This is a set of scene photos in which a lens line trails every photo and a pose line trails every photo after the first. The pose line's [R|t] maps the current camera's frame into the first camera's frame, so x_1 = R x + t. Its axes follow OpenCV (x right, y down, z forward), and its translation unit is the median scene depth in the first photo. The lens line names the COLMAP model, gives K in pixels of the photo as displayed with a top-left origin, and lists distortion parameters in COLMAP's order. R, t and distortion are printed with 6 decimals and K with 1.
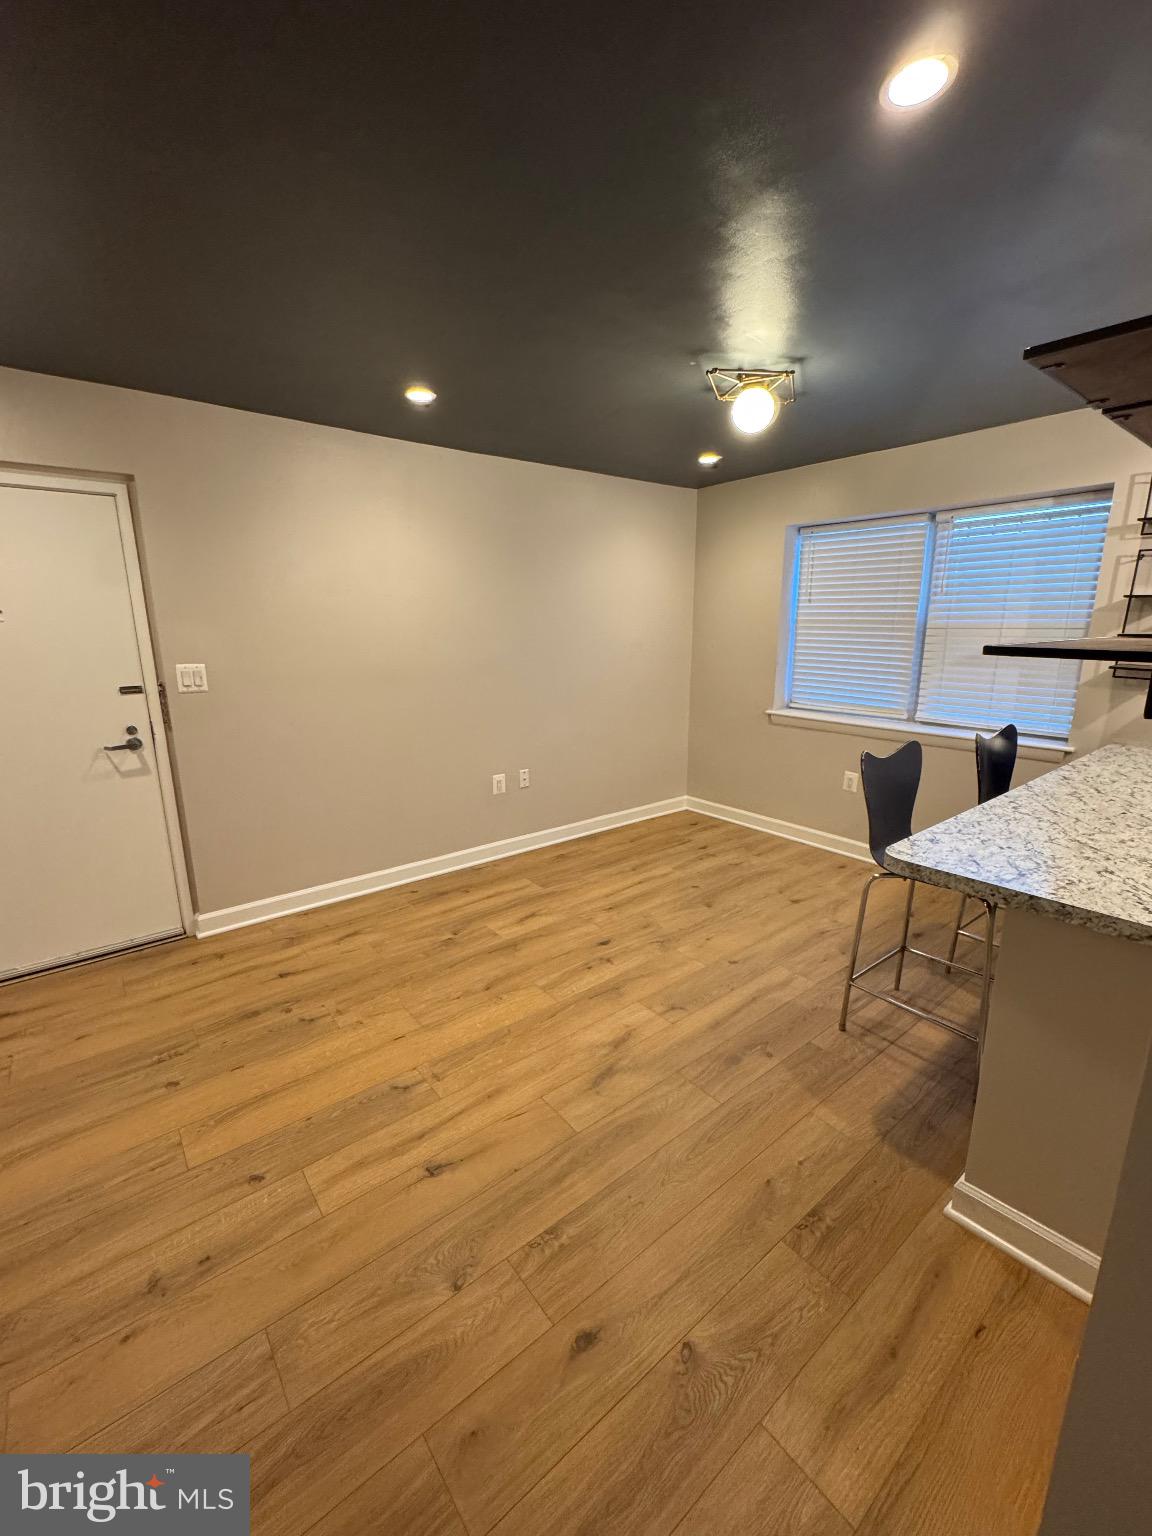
lens RADIAL K [[635.9, 0, 571.0], [0, 635.9, 769.2], [0, 0, 1]] dist [-0.001755, 0.000324]
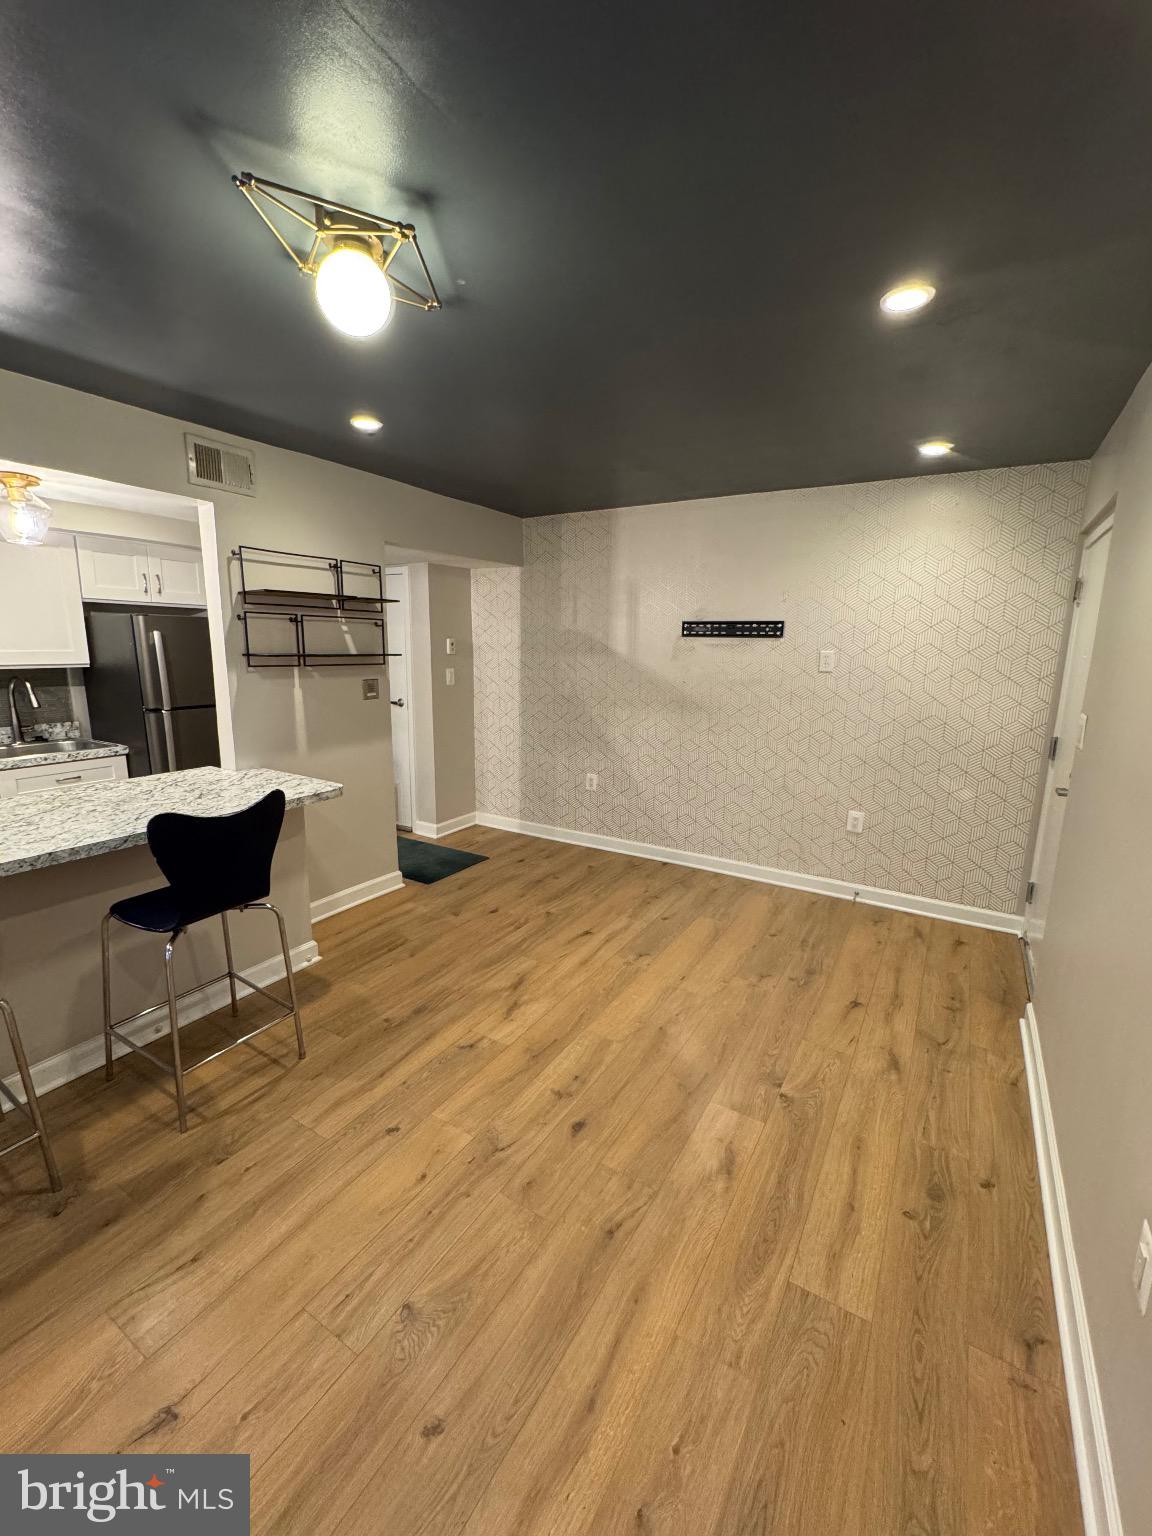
lens RADIAL K [[635.9, 0, 571.0], [0, 635.9, 769.2], [0, 0, 1]] dist [-0.001755, 0.000324]
pose [[-0.939060, 0.059686, -0.338533, 0.300880], [-0.087139, 0.911312, 0.402389, -0.393237], [0.332527, 0.407367, -0.850575, 1.597072]]
